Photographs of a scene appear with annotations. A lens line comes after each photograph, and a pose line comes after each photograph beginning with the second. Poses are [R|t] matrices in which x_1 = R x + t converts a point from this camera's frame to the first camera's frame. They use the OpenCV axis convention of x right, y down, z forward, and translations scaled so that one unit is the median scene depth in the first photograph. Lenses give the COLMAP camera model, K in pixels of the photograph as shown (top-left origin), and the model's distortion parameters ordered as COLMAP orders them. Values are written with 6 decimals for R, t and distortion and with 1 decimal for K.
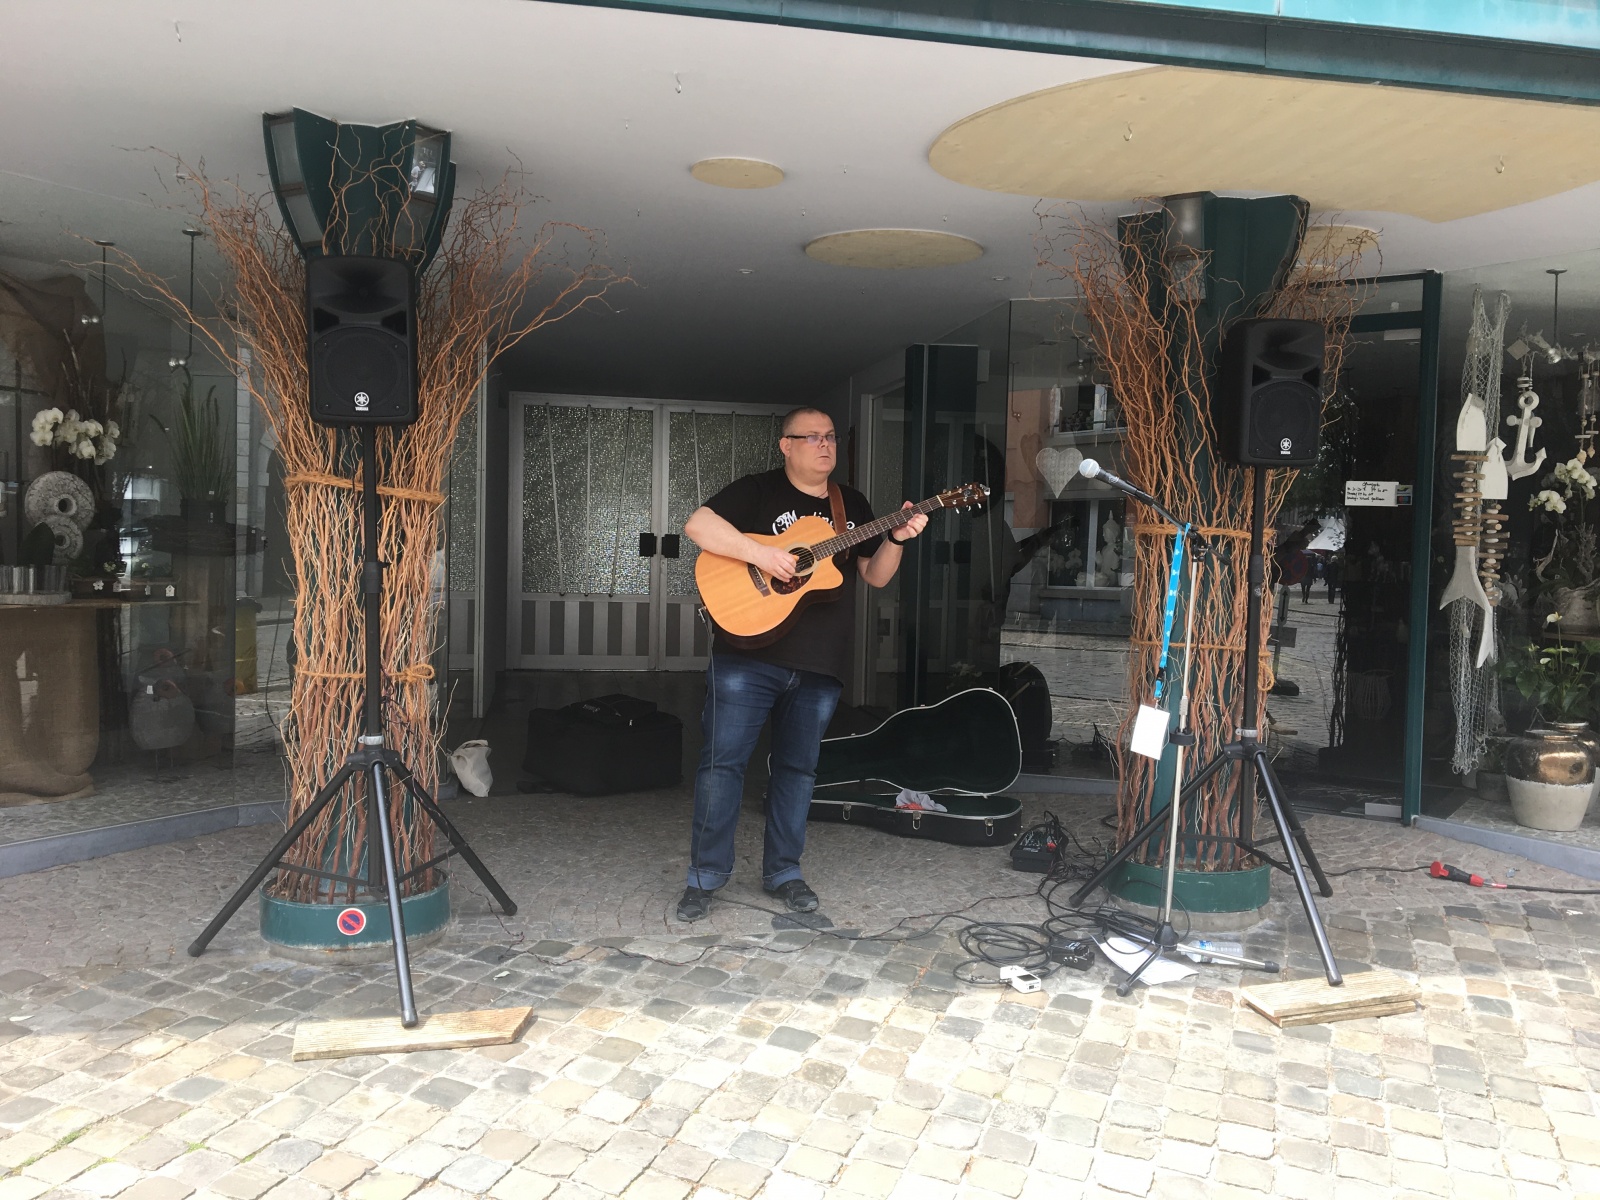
lens RADIAL K [[1321.4, 0, 787.9], [0, 1321.4, 598.9], [0, 0, 1]] dist [0.085956, -0.118100]
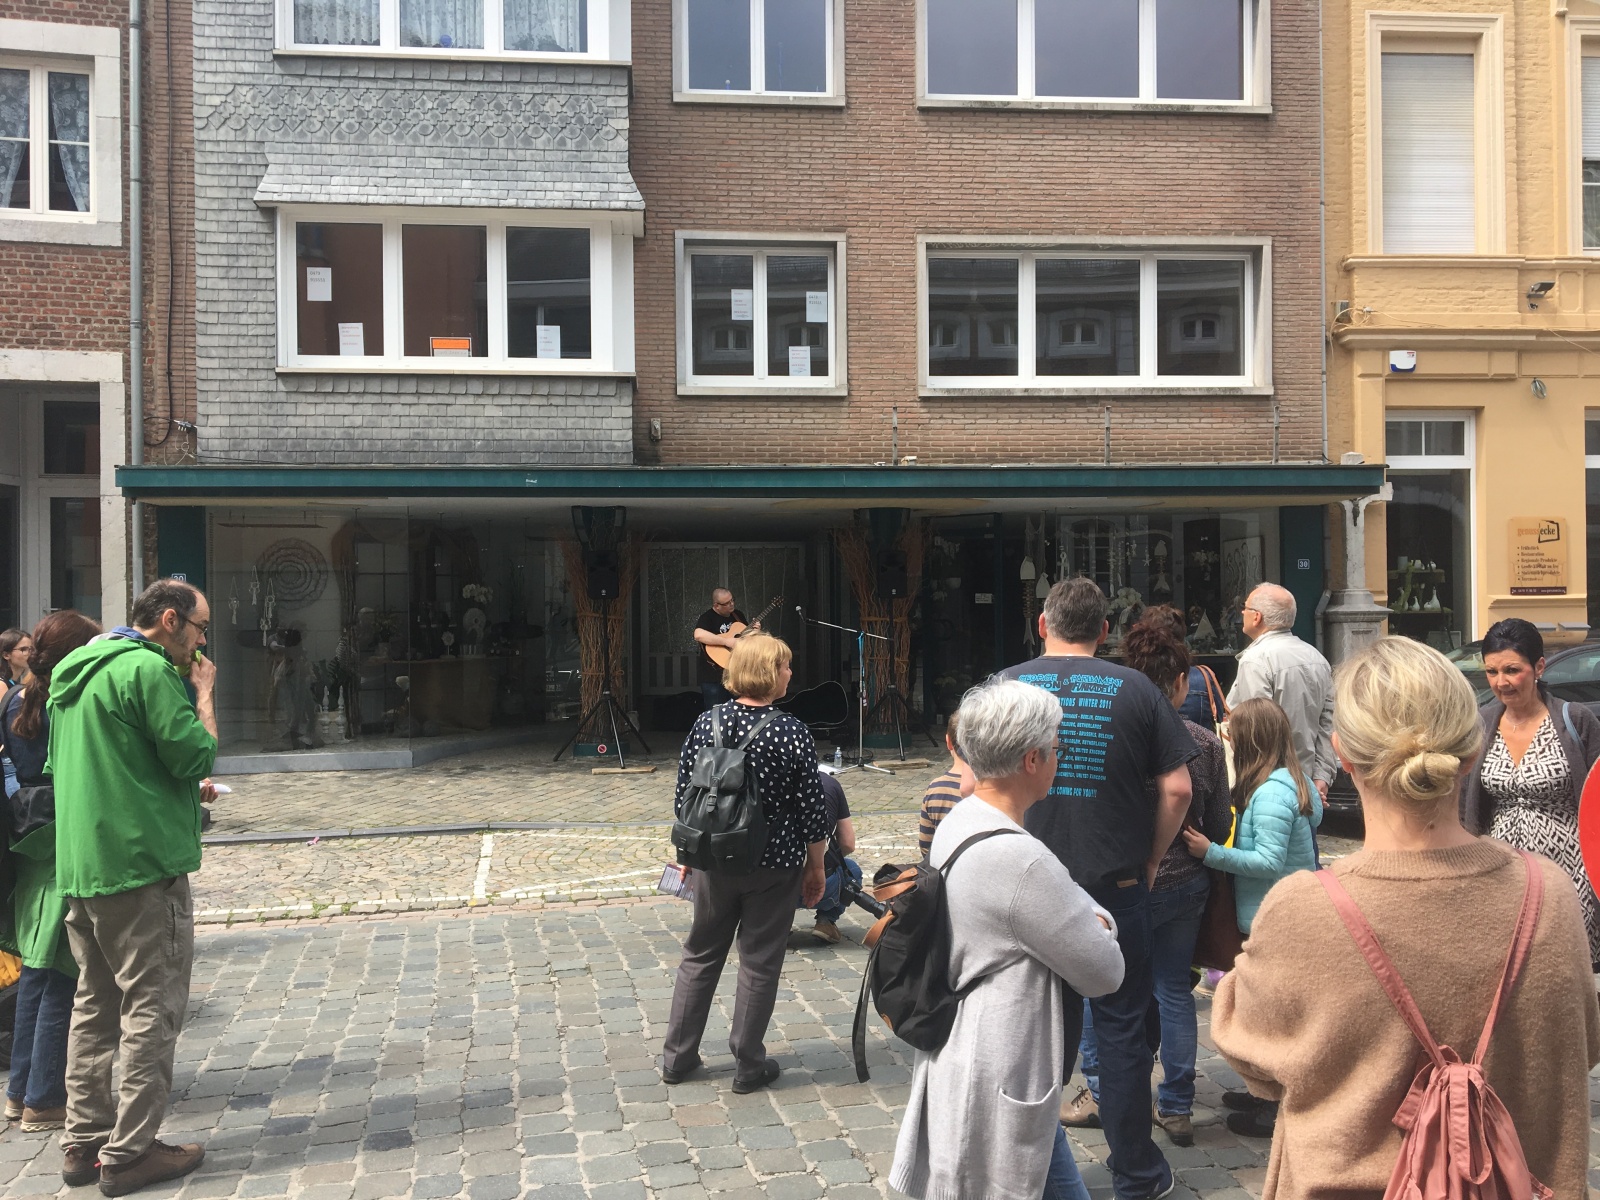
lens RADIAL K [[1325.1, 0, 783.1], [0, 1325.1, 597.6], [0, 0, 1]] dist [0.074112, -0.101033]
pose [[0.994964, -0.035373, -0.093788, 0.294034], [0.030710, 0.998242, -0.050697, 0.034142], [0.095416, 0.047561, 0.994301, -1.501665]]
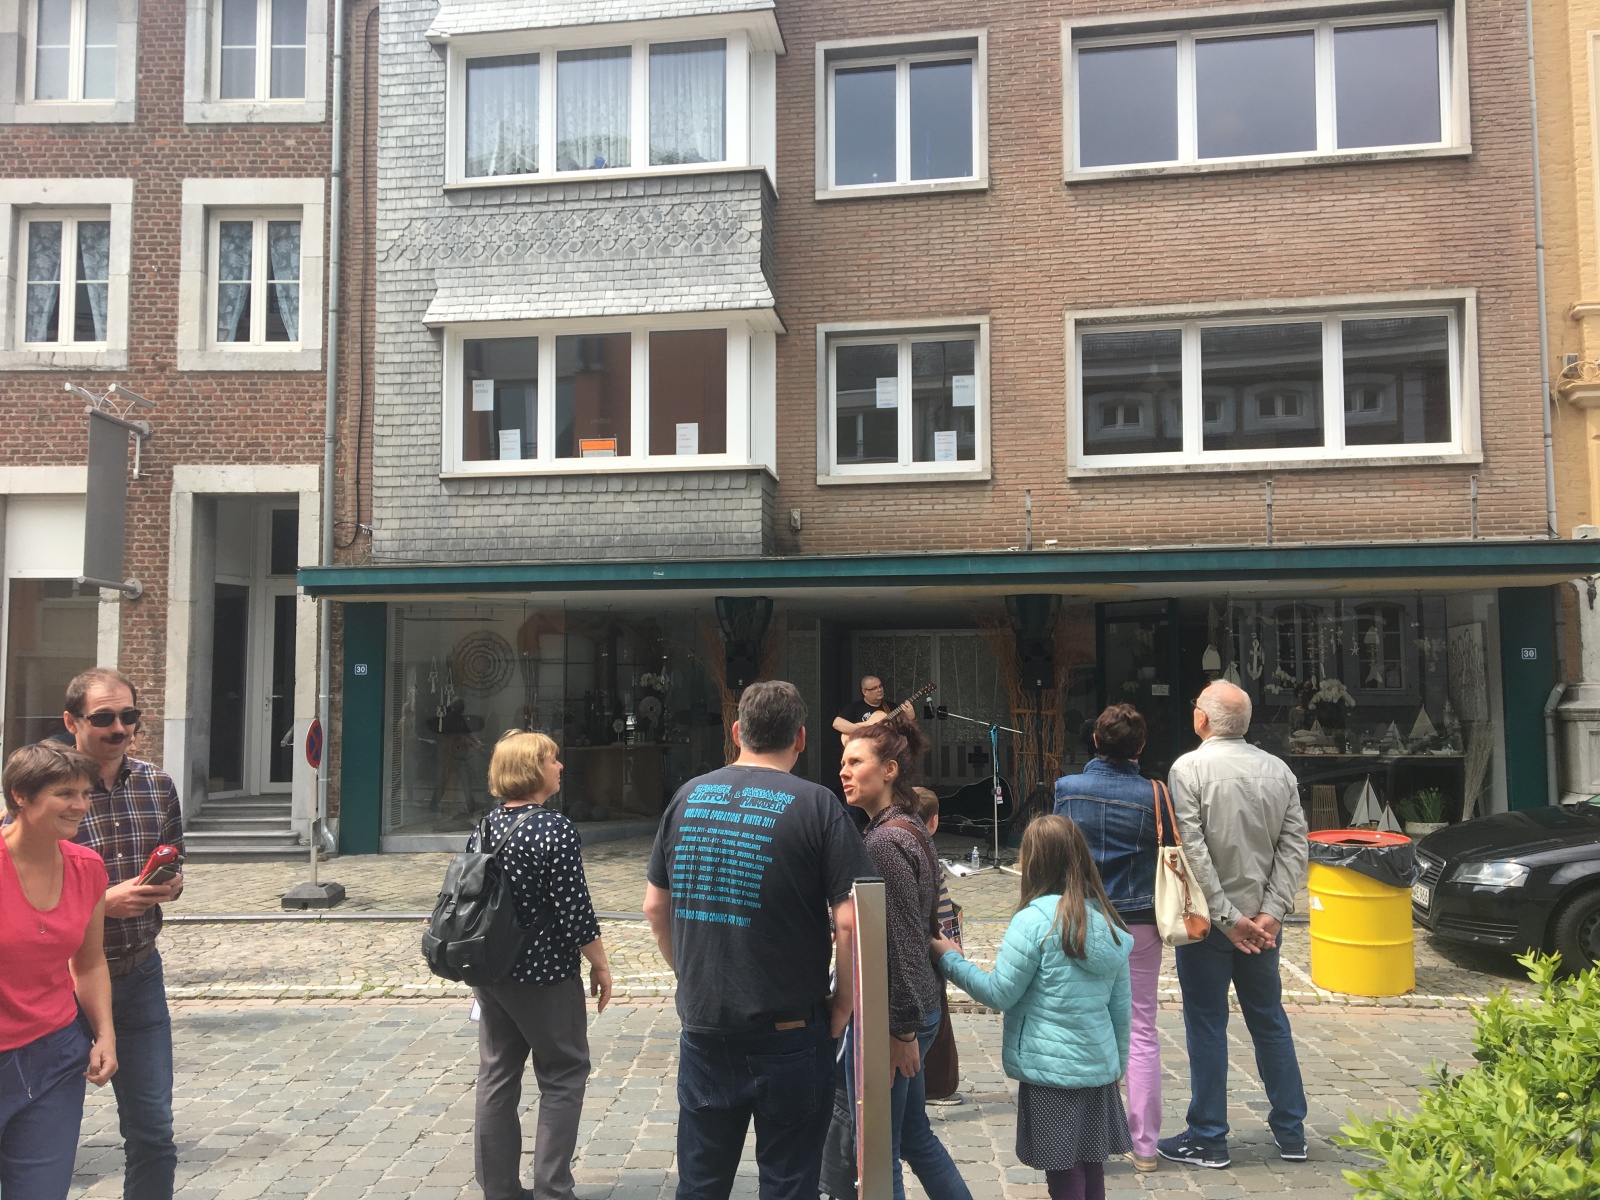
lens RADIAL K [[1321.4, 0, 787.9], [0, 1321.4, 598.9], [0, 0, 1]] dist [0.085956, -0.118100]
pose [[0.941458, -0.053151, -0.332914, 0.603742], [0.013800, 0.992742, -0.119470, 0.031538], [0.336847, 0.107882, 0.935358, -1.396562]]
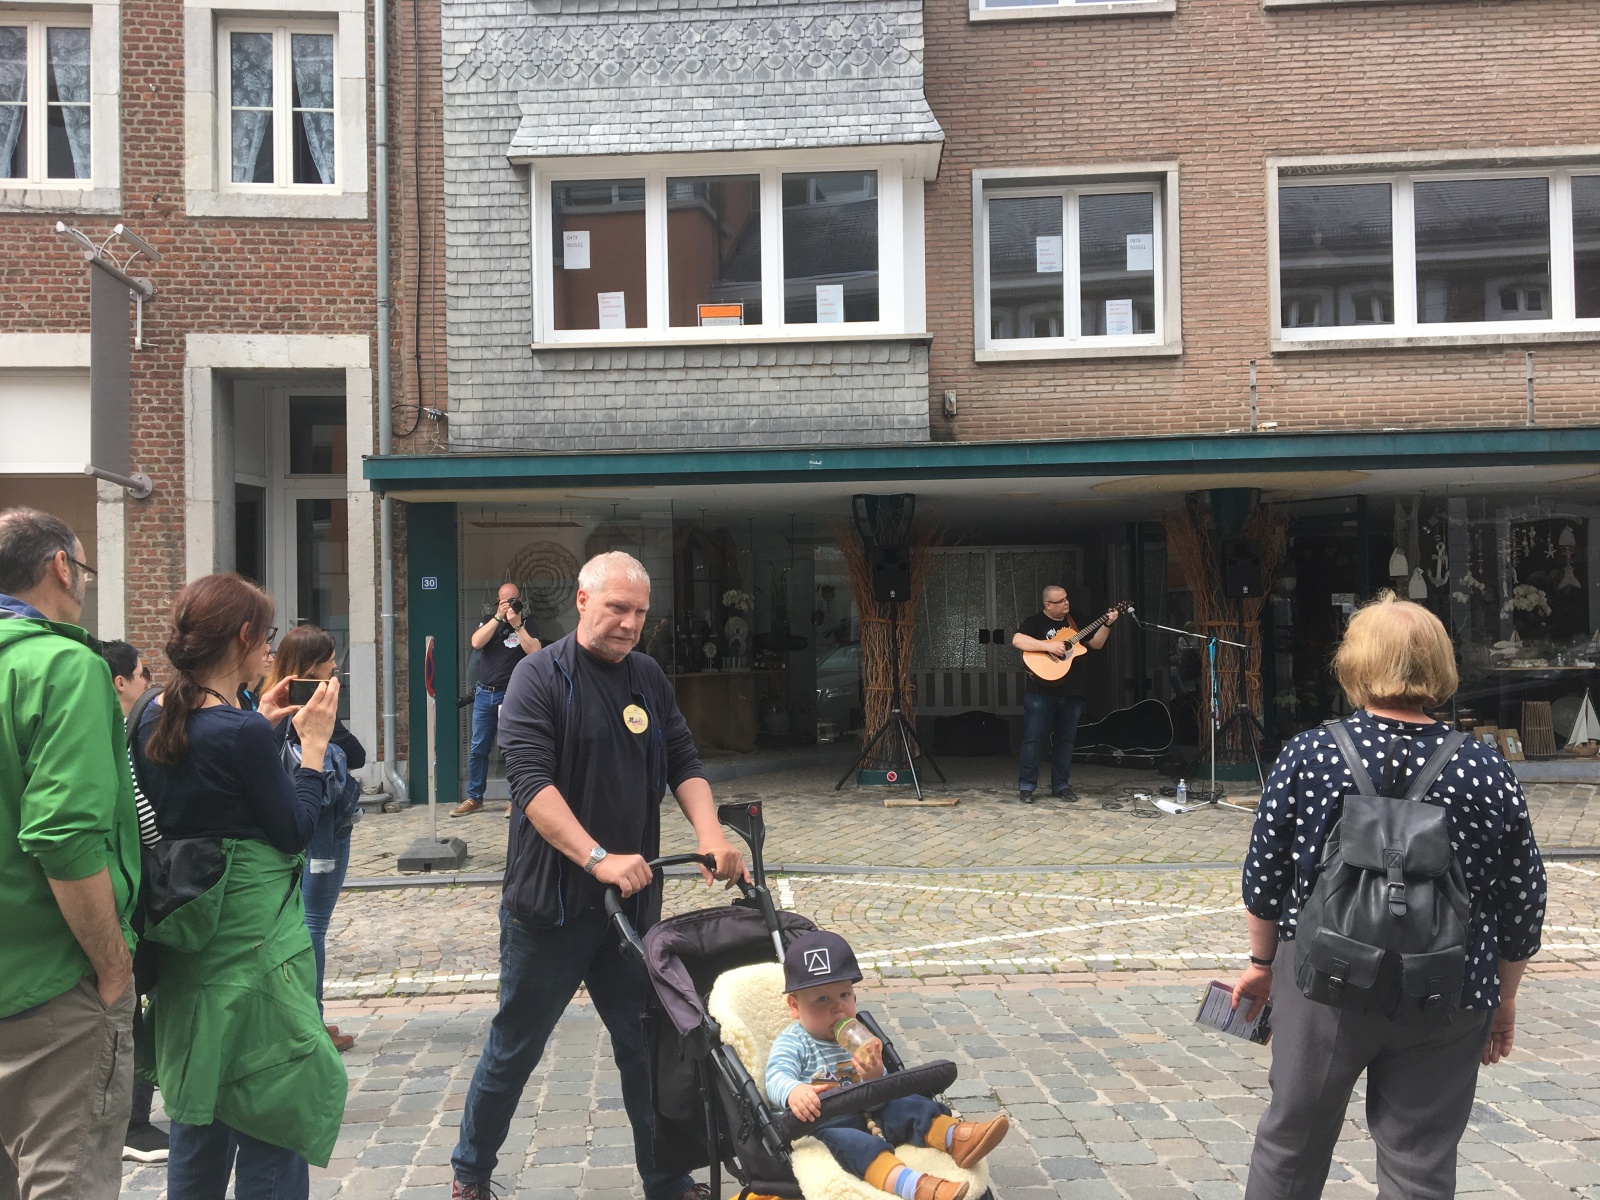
lens RADIAL K [[1321.4, 0, 787.9], [0, 1321.4, 598.9], [0, 0, 1]] dist [0.085956, -0.118100]
pose [[0.969394, -0.047094, -0.240950, 0.102107], [0.030573, 0.996947, -0.071851, 0.042819], [0.243598, 0.062285, 0.967874, -1.204229]]
